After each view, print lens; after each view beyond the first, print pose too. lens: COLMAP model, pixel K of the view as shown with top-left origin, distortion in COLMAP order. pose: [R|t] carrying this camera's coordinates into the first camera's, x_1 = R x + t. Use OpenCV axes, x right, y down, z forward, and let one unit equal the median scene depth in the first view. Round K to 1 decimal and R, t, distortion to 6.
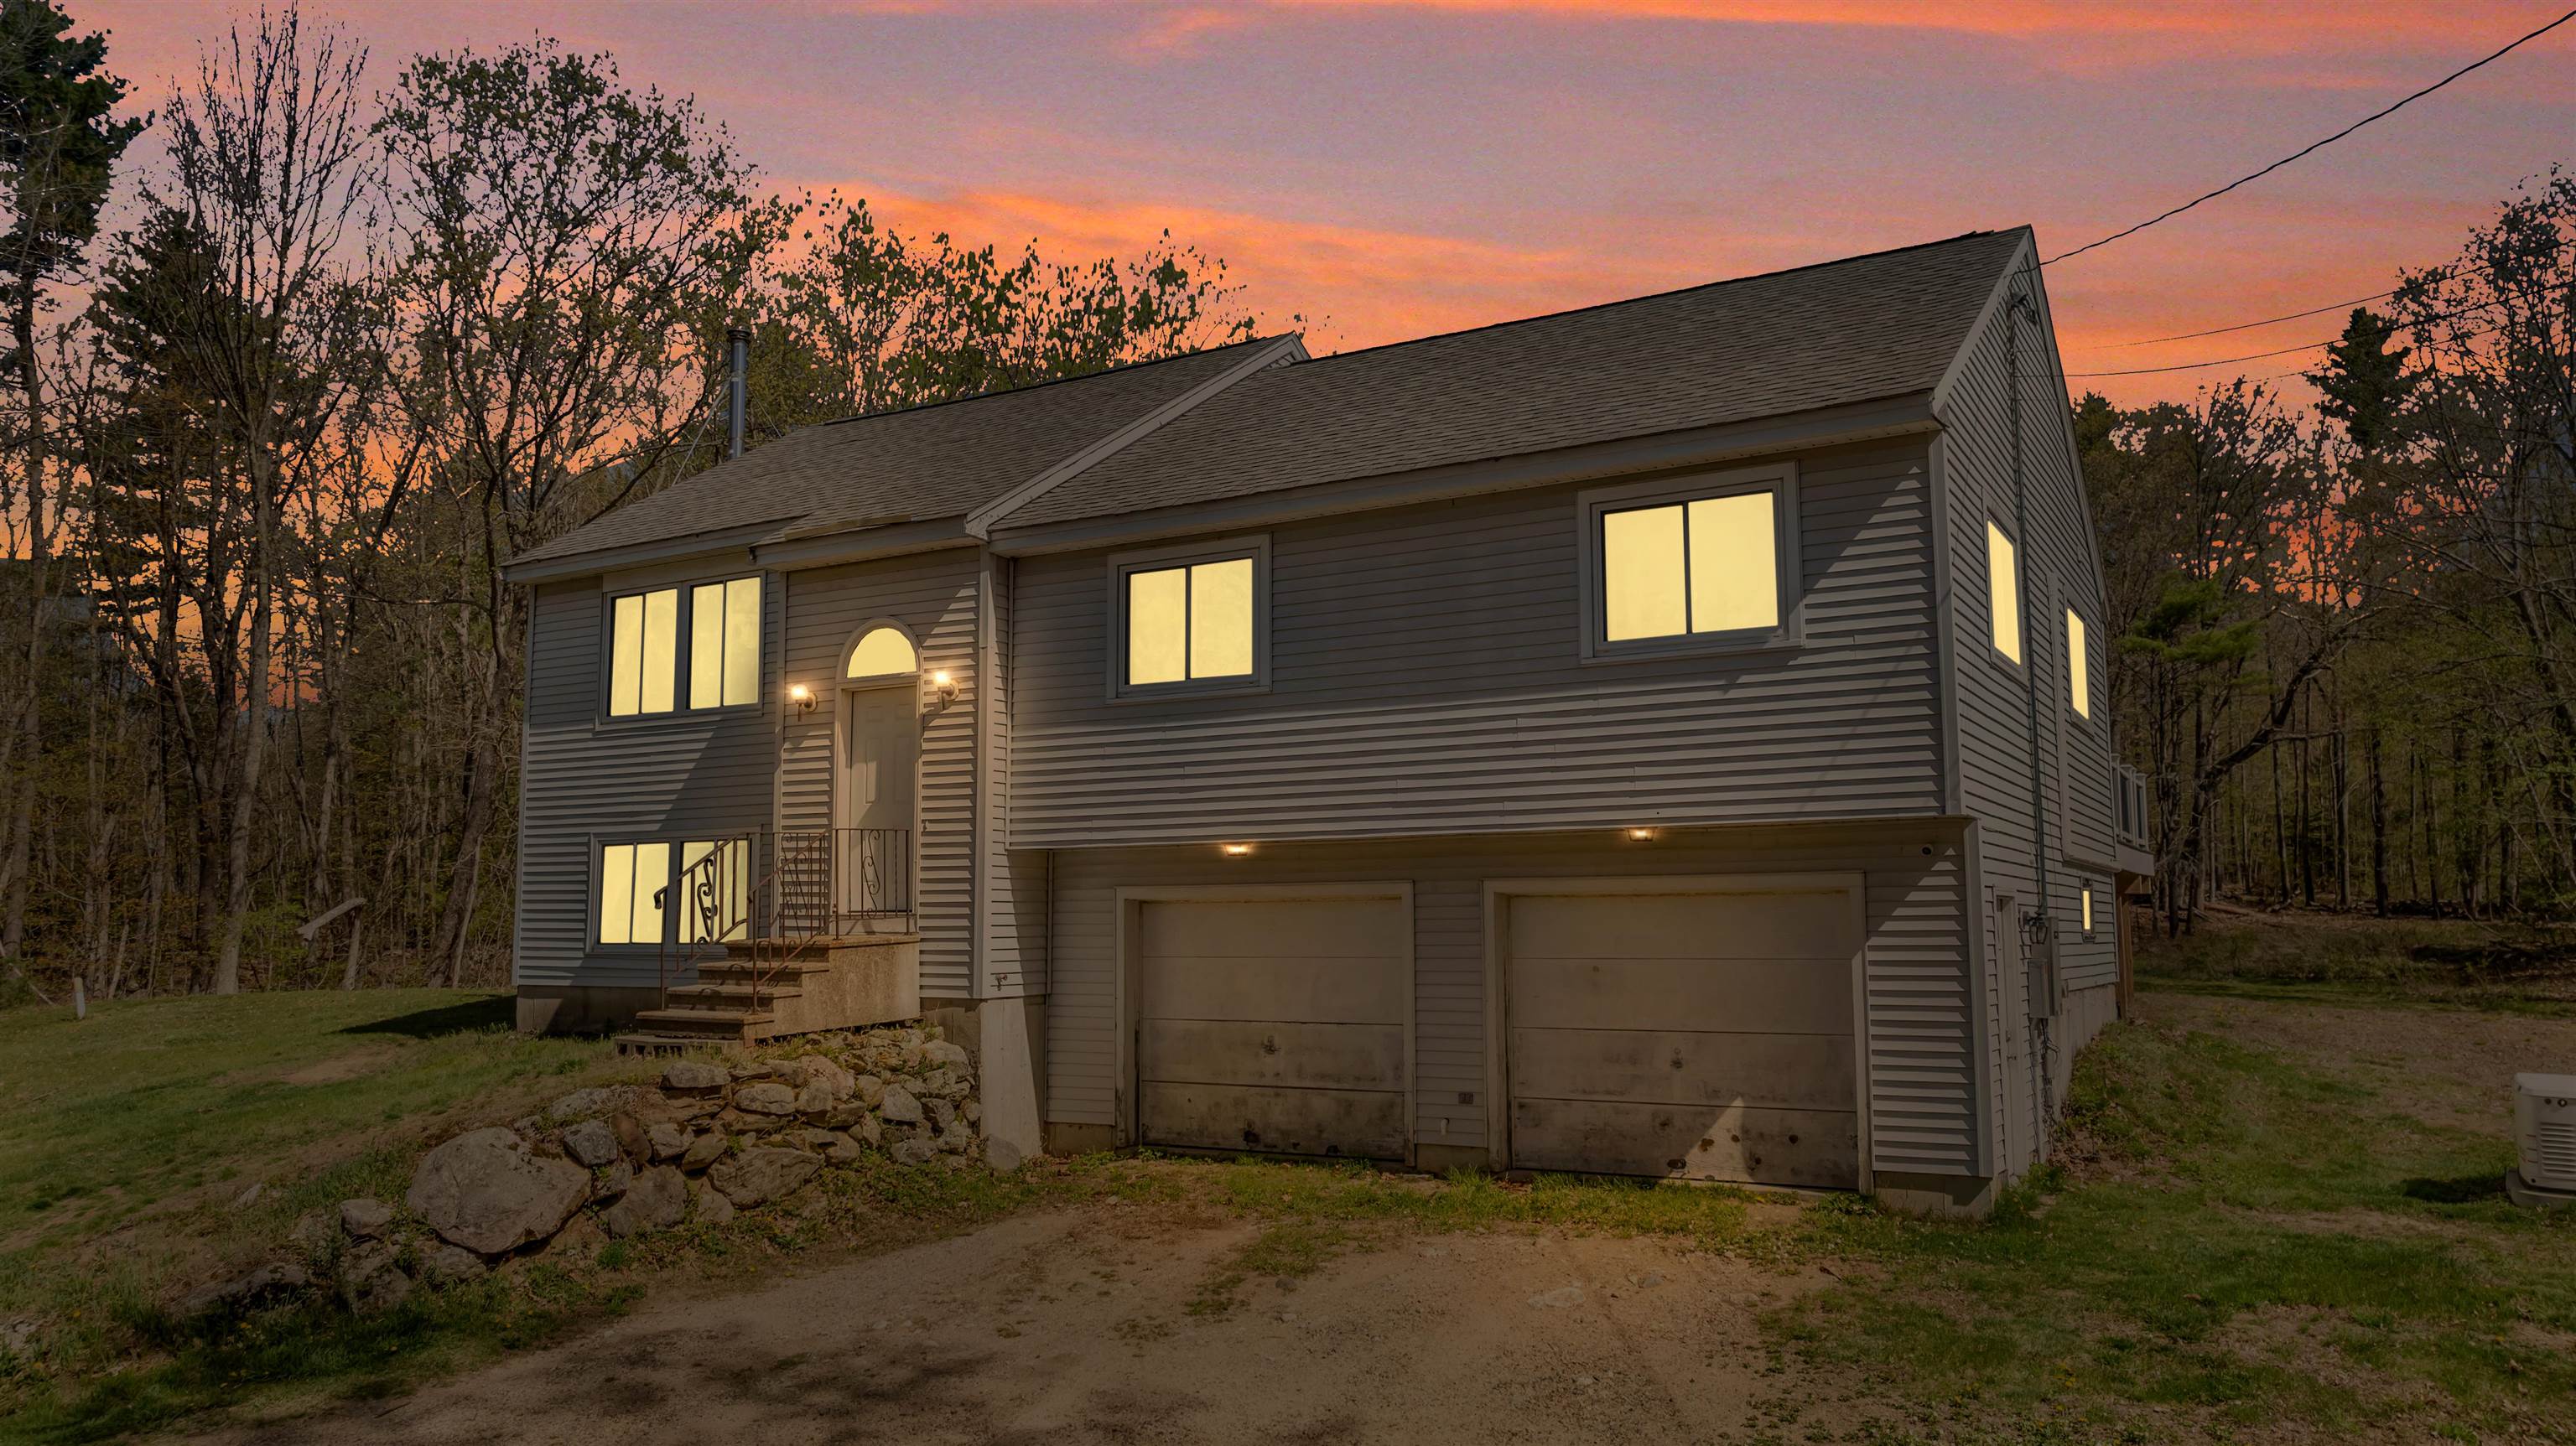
lens RADIAL K [[1824.7, 0, 1288.0], [0, 1824.7, 723.0], [0, 0, 1]] dist [-0.005404, 0.001234]
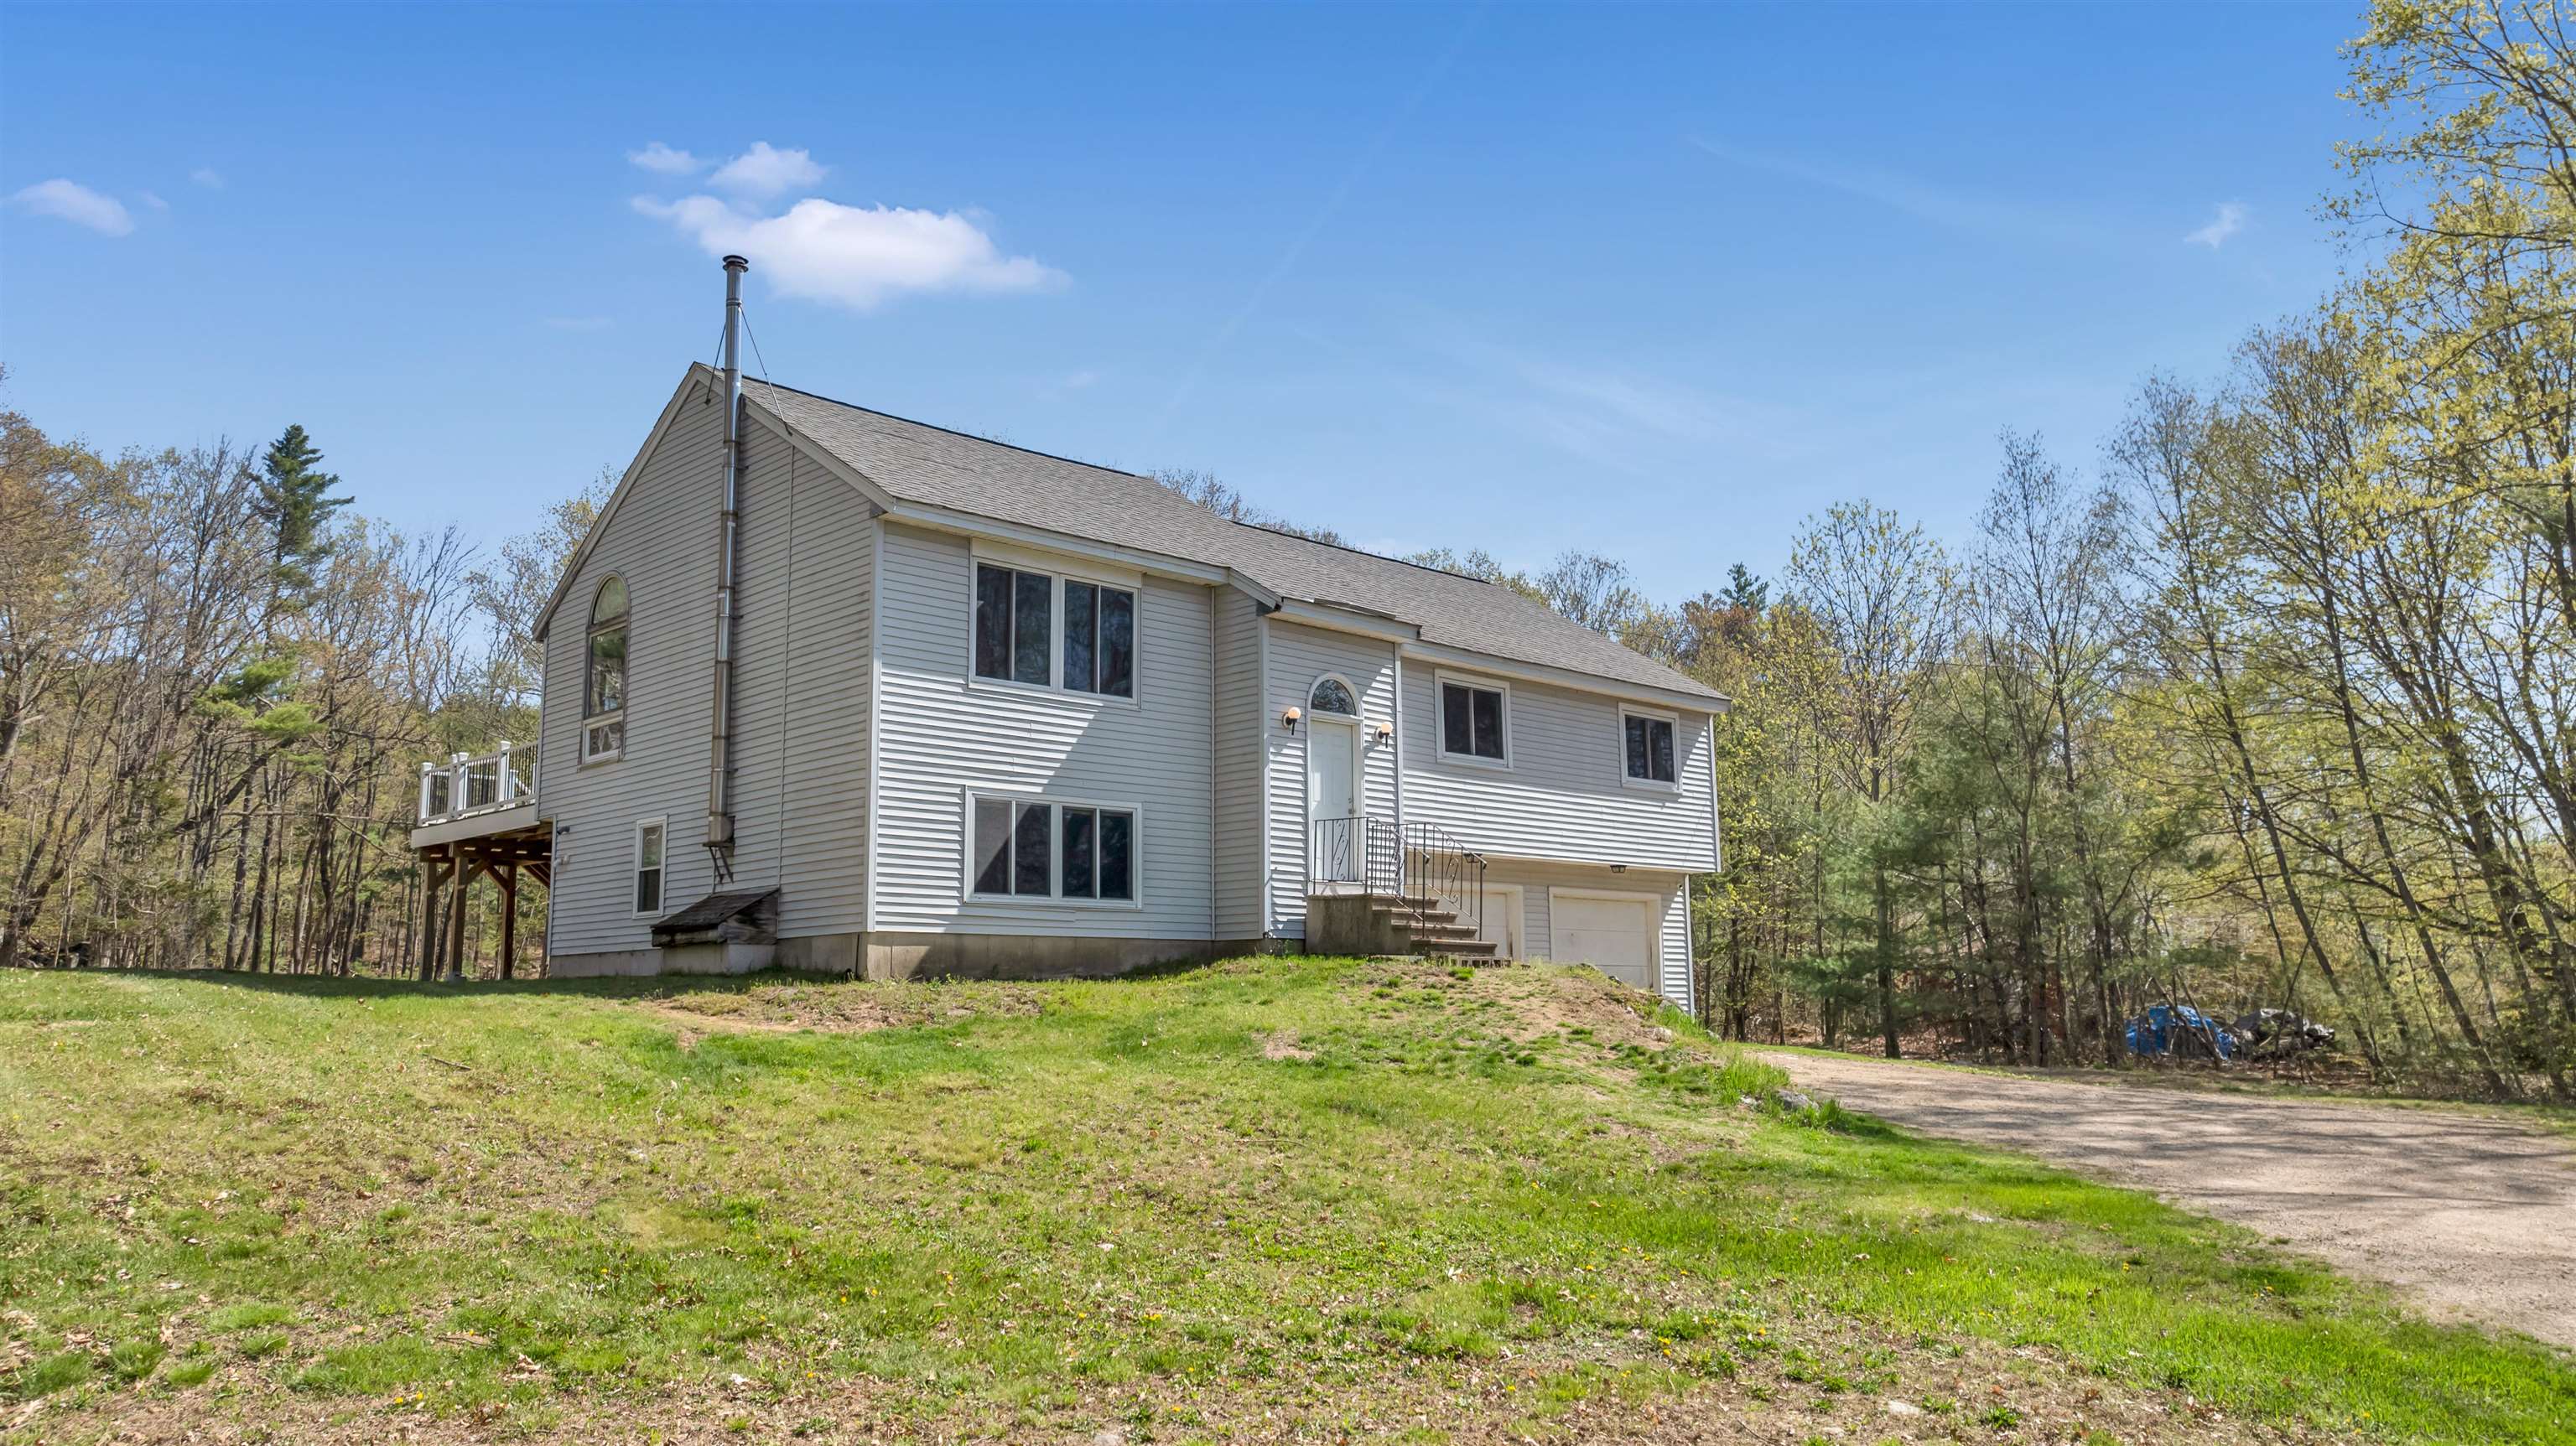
lens RADIAL K [[1834.3, 0, 1288.0], [0, 1834.3, 723.0], [0, 0, 1]] dist [-0.034608, 0.065646]
pose [[0.263989, 0.154571, 0.952060, -1.861646], [-0.097832, 0.986276, -0.132999, 0.204065], [-0.959551, -0.058032, 0.275488, 0.760633]]
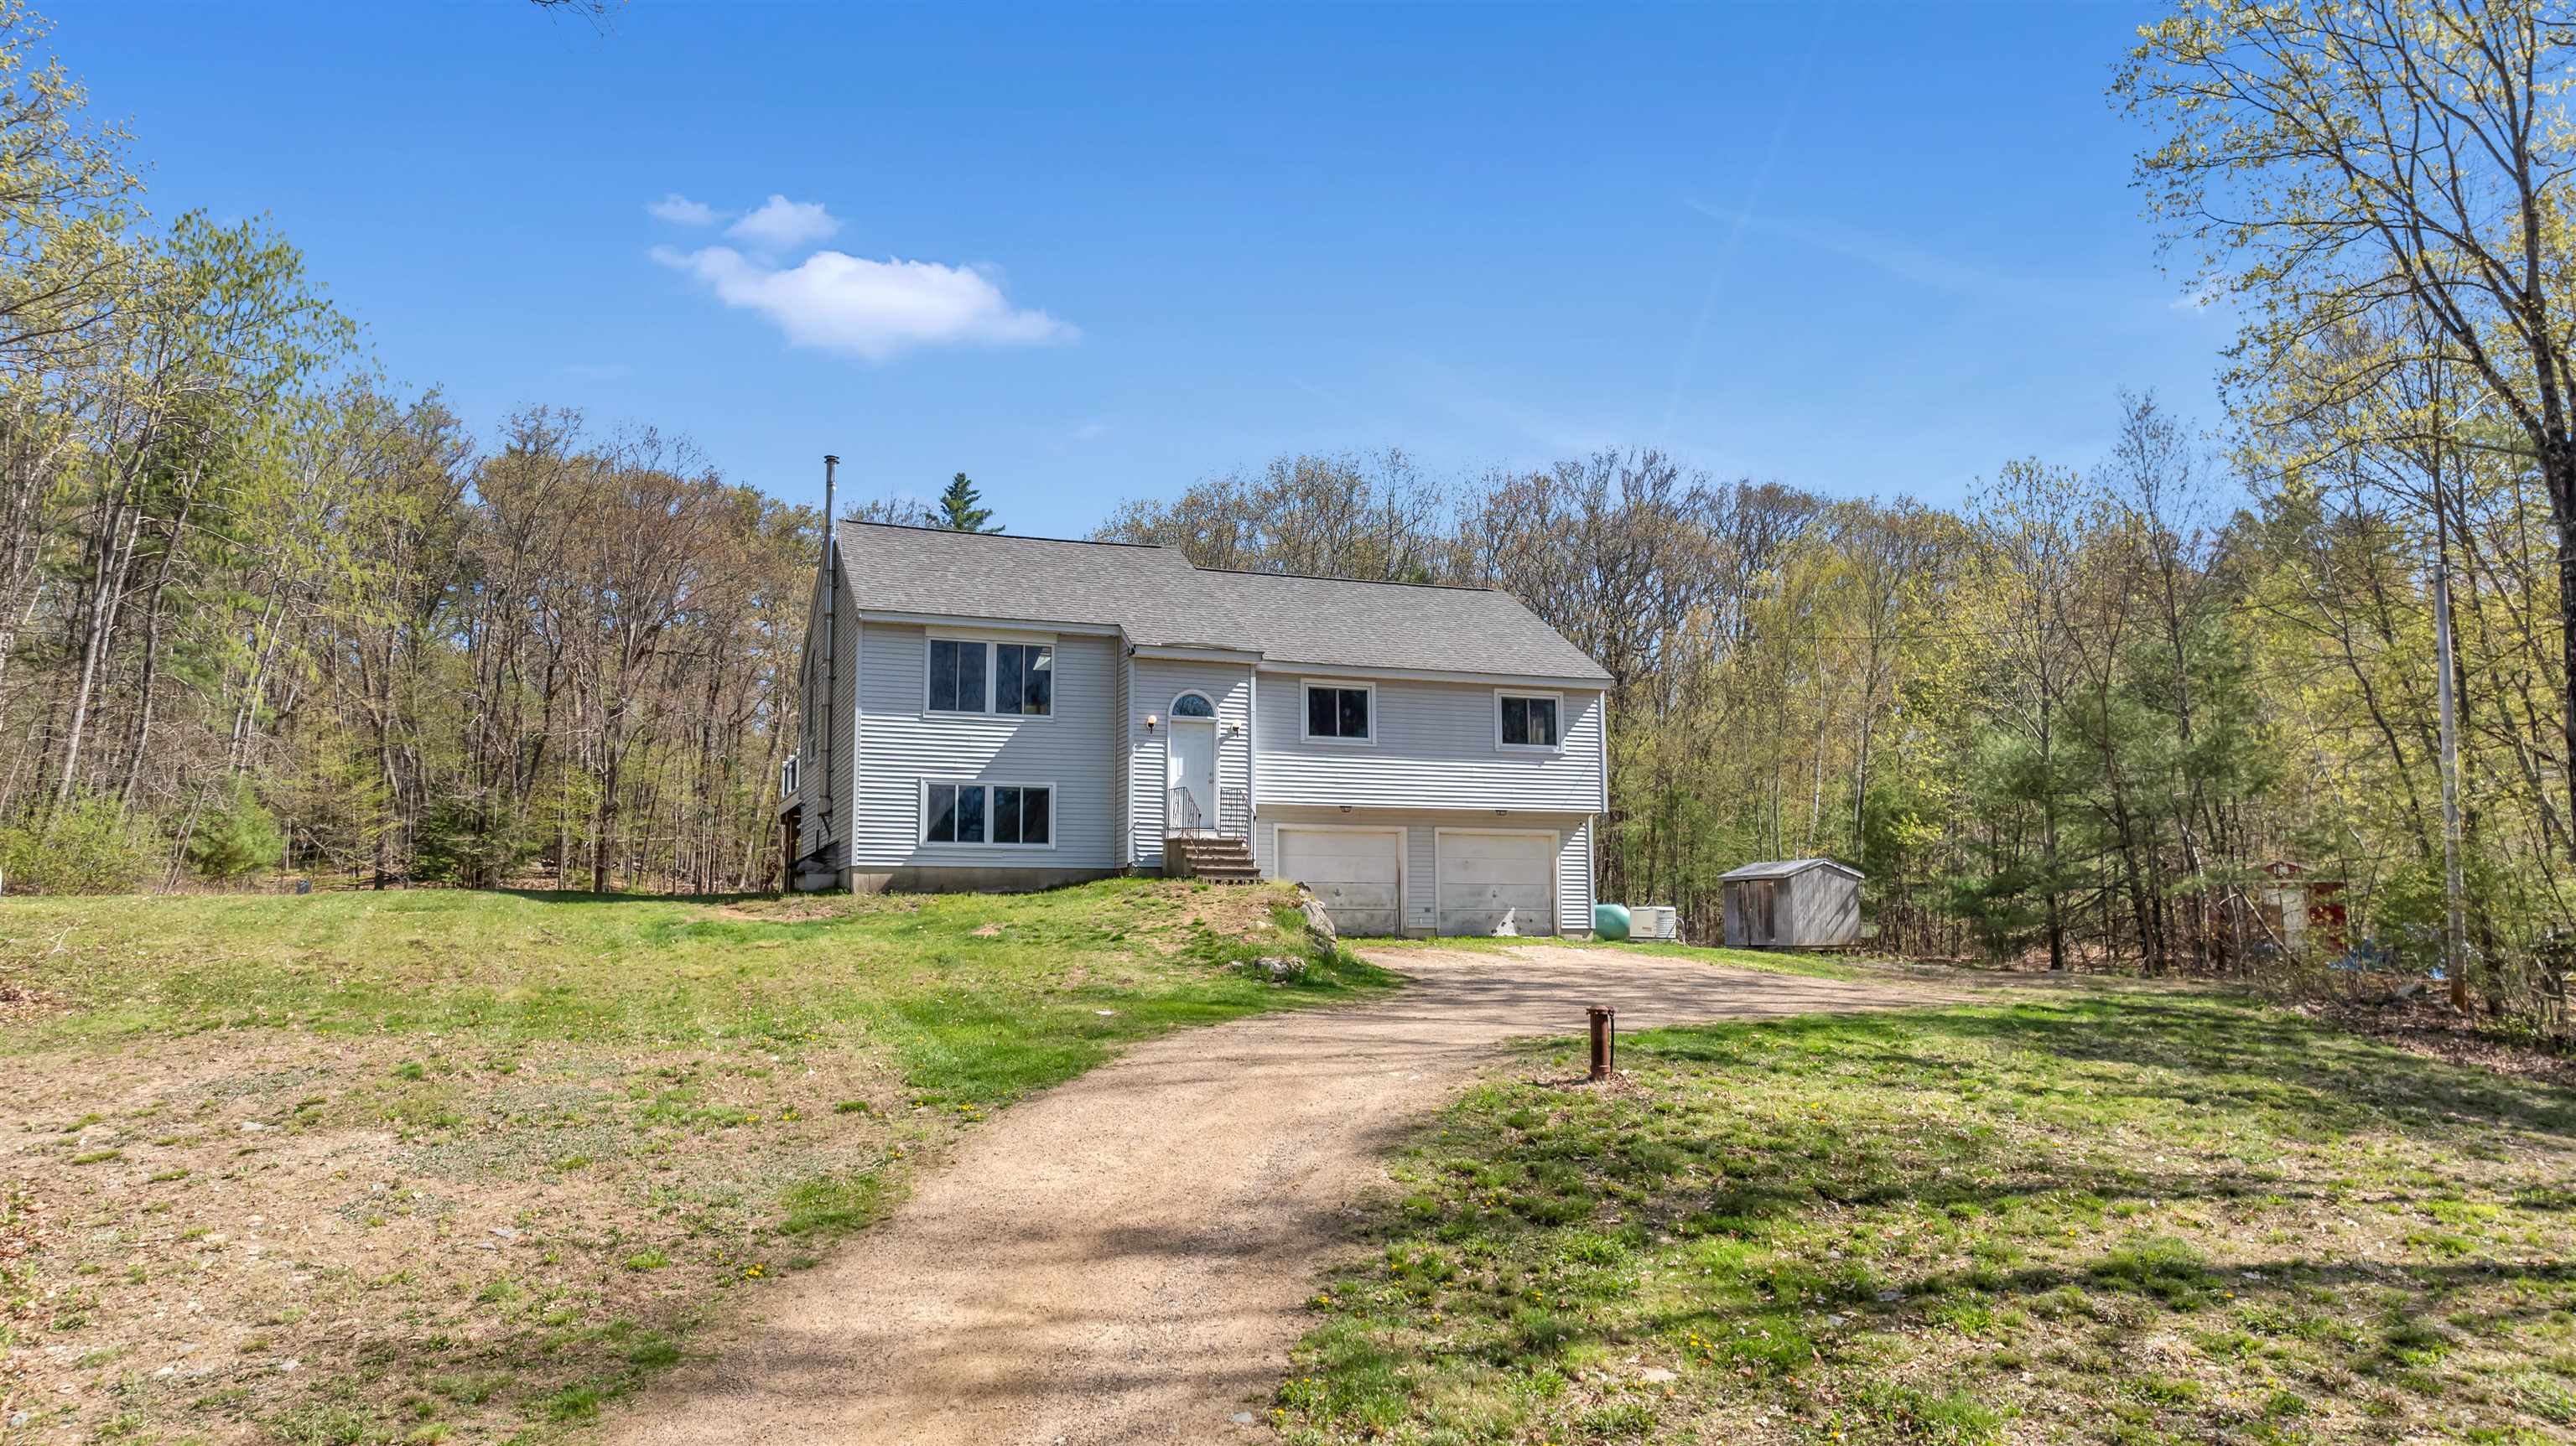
lens RADIAL K [[1795.7, 0, 1288.0], [0, 1795.7, 723.0], [0, 0, 1]] dist [-0.024140, 0.002354]
pose [[0.622220, 0.101477, 0.776237, -2.078217], [-0.087645, 0.994359, -0.059736, 0.112470], [-0.777921, -0.030865, 0.627604, -0.454119]]
